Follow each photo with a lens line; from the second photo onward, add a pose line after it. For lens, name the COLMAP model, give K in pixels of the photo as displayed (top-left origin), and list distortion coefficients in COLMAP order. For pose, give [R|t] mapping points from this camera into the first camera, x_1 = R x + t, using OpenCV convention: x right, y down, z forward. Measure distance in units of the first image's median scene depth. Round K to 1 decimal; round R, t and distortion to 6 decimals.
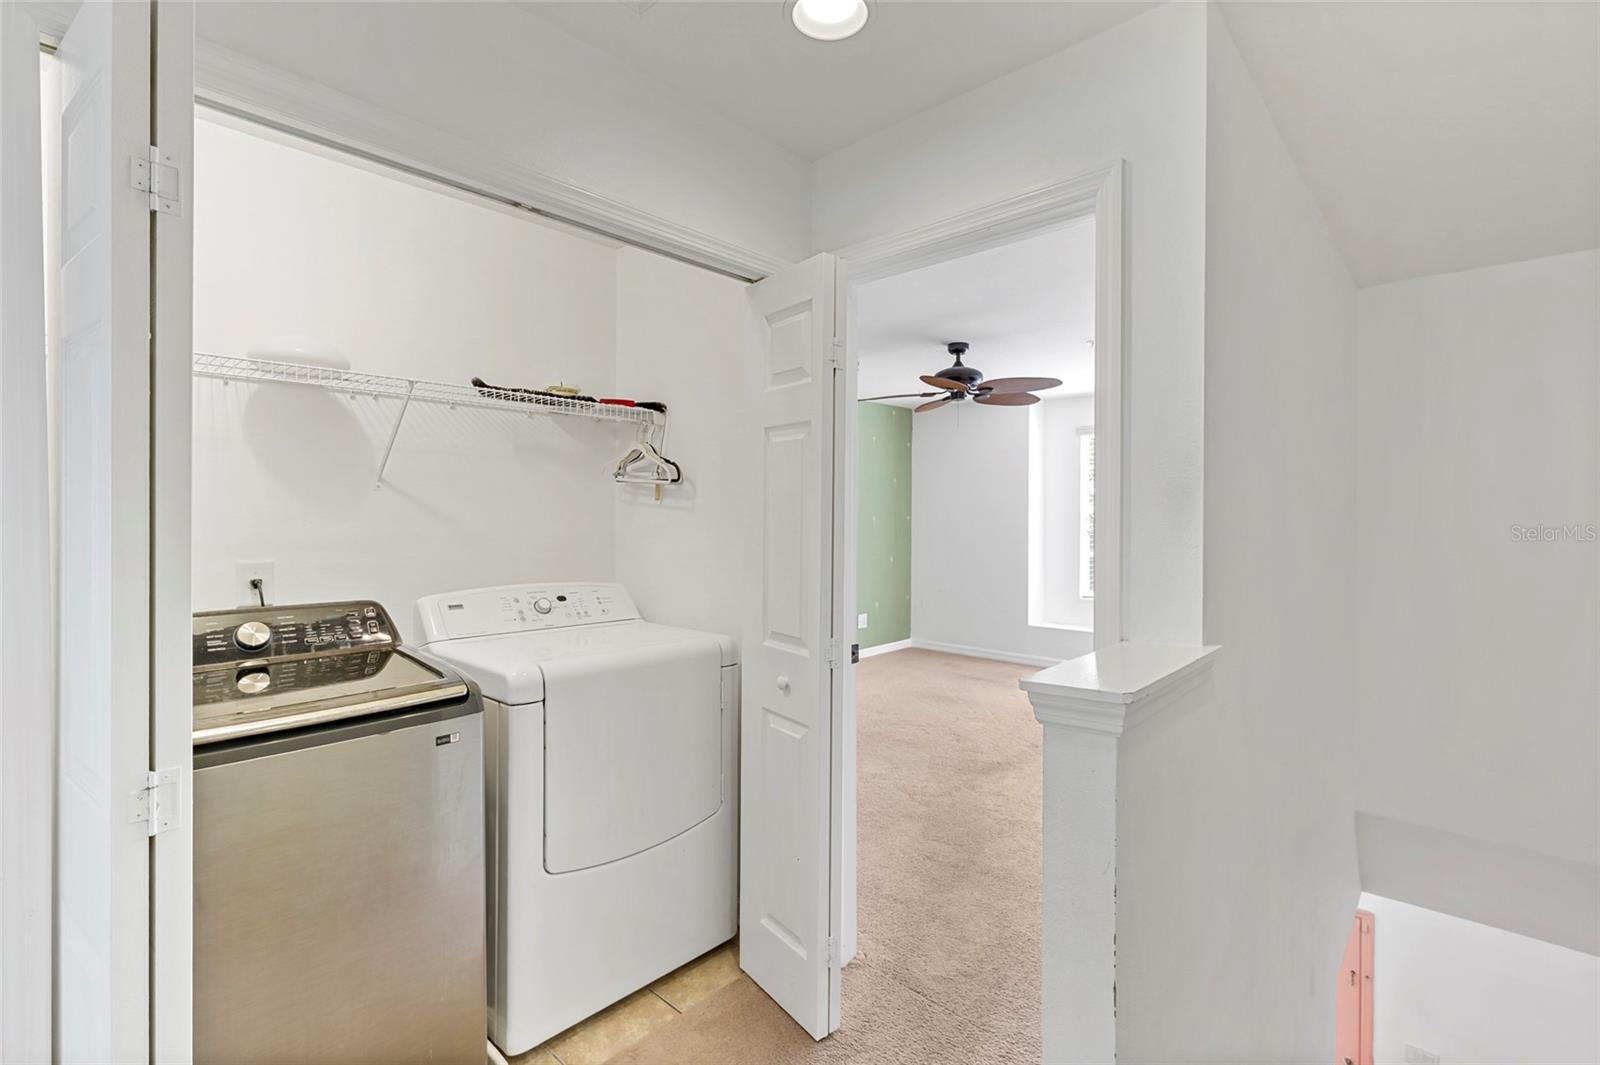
lens RADIAL K [[723.0, 0, 807.9], [0, 723.0, 525.5], [0, 0, 1]] dist [0.005811, 0.000828]
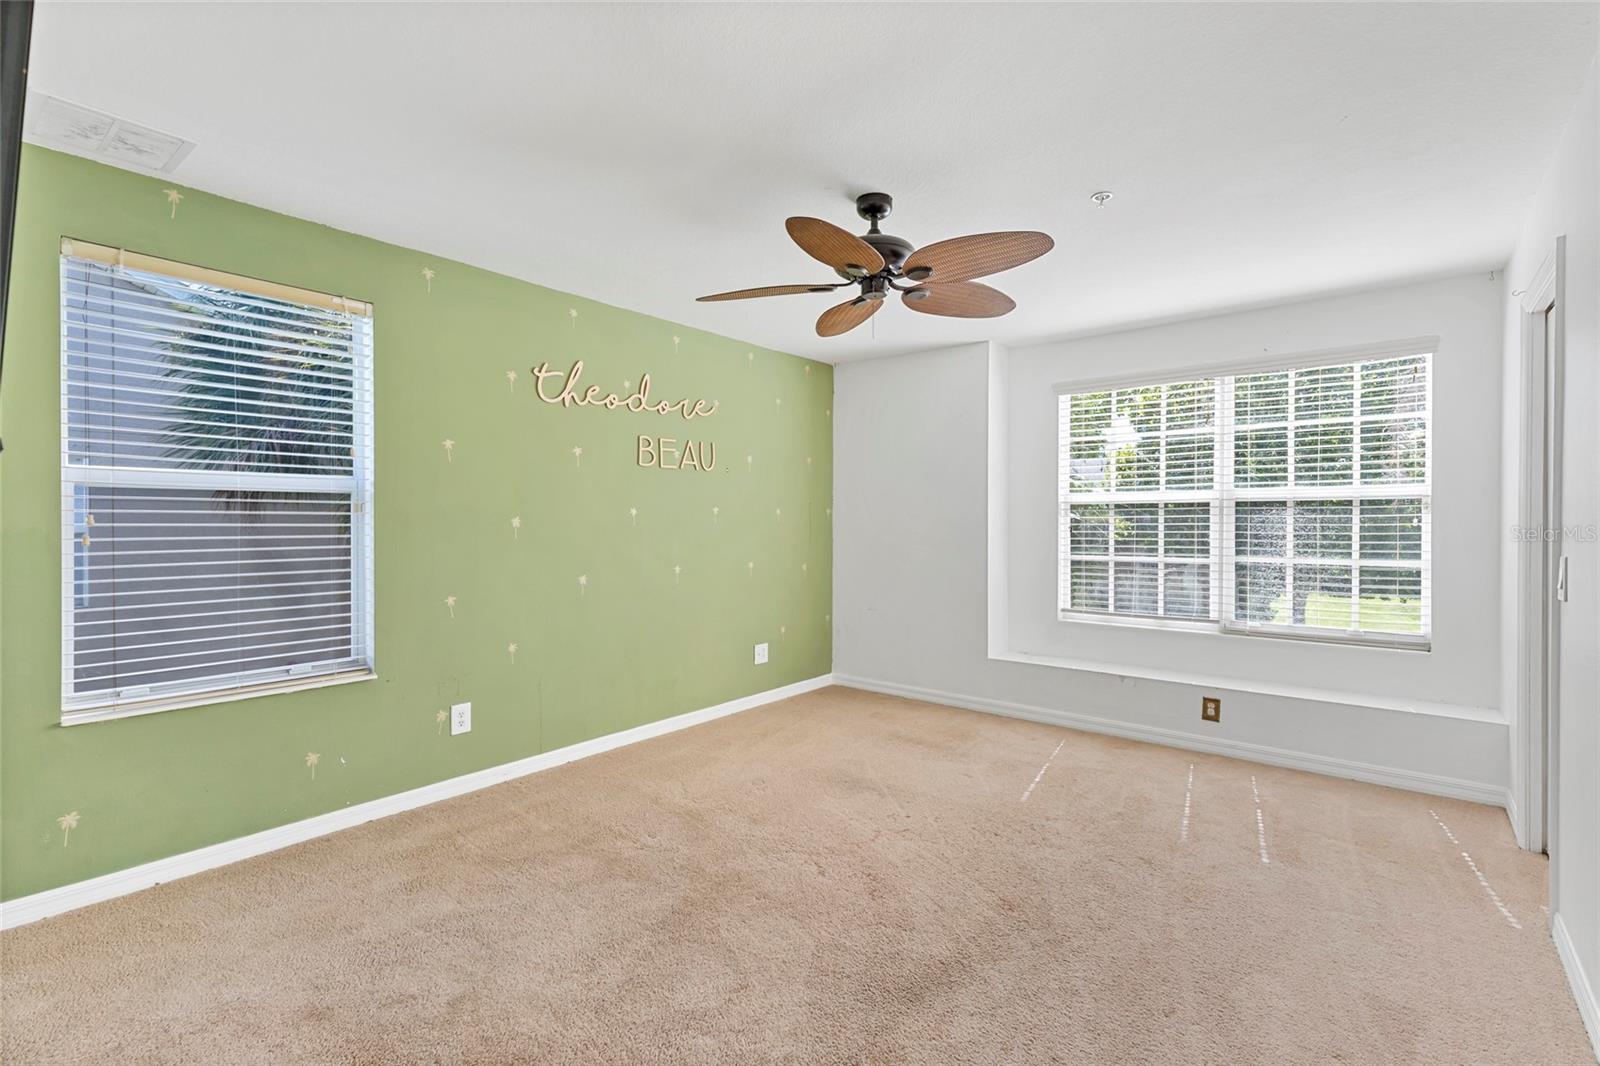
lens RADIAL K [[723.0, 0, 807.9], [0, 723.0, 526.0], [0, 0, 1]] dist [0.005811, 0.000828]
pose [[0.998081, -0.000732, 0.061919, 0.108829], [0.001089, 0.999983, -0.005725, 0.013303], [-0.061914, 0.005781, 0.998065, 0.390162]]
